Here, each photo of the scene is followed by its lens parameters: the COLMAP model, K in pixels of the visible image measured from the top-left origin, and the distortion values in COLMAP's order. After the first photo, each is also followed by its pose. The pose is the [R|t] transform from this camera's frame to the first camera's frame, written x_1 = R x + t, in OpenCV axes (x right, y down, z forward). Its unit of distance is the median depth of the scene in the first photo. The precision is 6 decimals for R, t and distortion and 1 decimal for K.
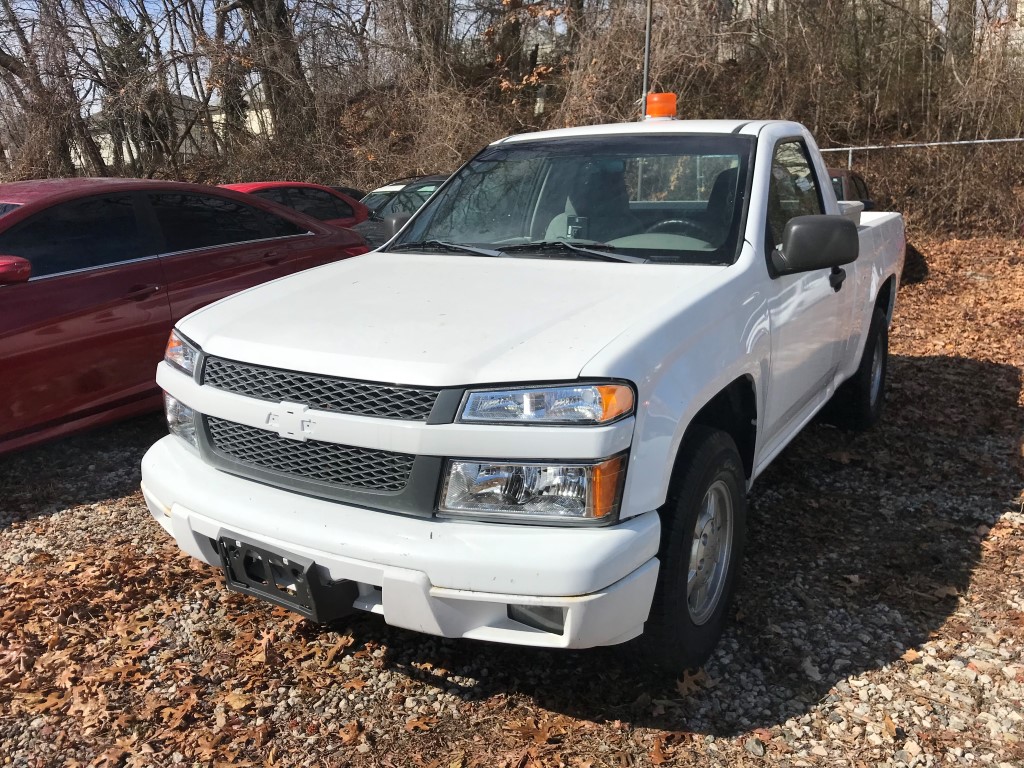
lens RADIAL K [[846.1, 0, 512.0], [0, 846.1, 384.0], [0, 0, 1]] dist [-0.001021, 0.003495]
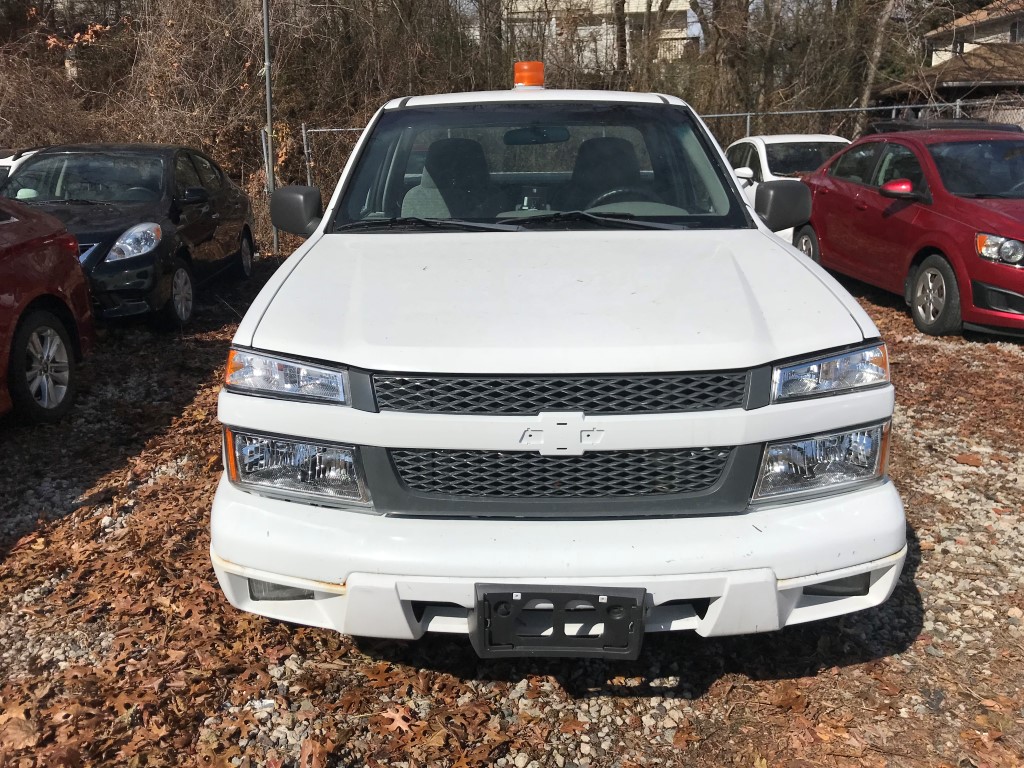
lens RADIAL K [[832.1, 0, 511.3], [0, 832.1, 375.2], [0, 0, 1]] dist [0.007542, -0.004781]
pose [[0.851232, -0.130248, 0.508370, -0.684798], [0.119900, 0.991358, 0.053228, -0.060133], [-0.510910, 0.015644, 0.859492, 0.315444]]
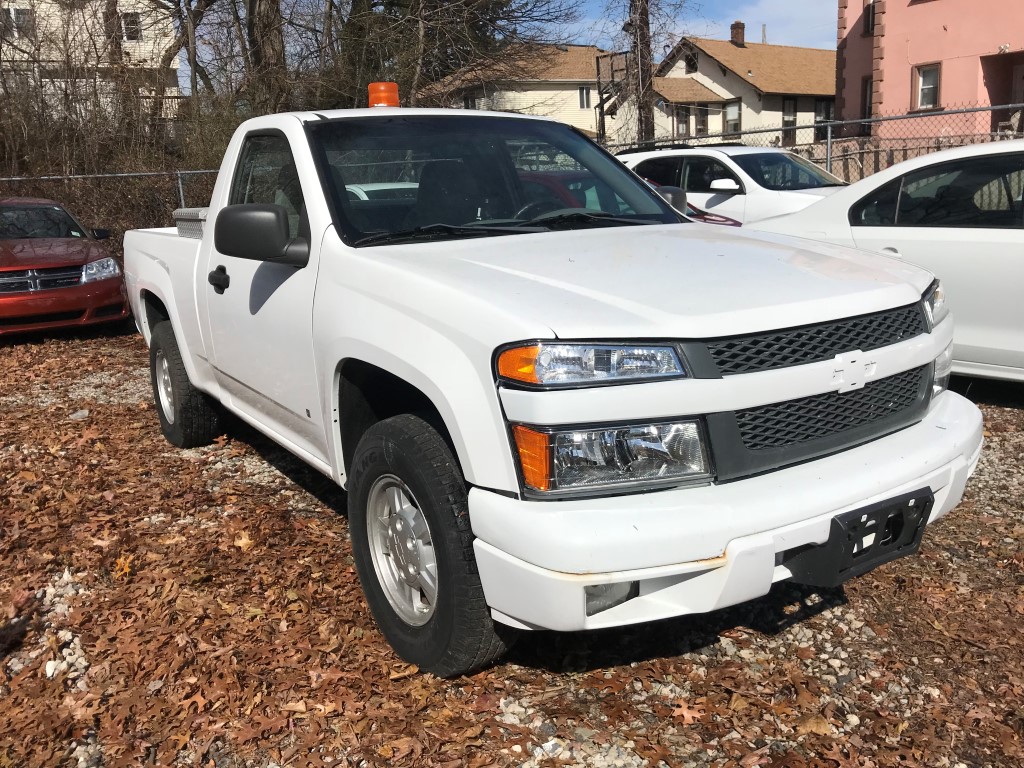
lens RADIAL K [[820.8, 0, 512.0], [0, 820.8, 384.0], [0, 0, 1]] dist [0.039461, -0.002305]
pose [[0.413544, -0.201128, 0.887991, -1.192549], [0.243493, 0.964203, 0.104993, -0.126222], [-0.877321, 0.172801, 0.447714, 0.892006]]
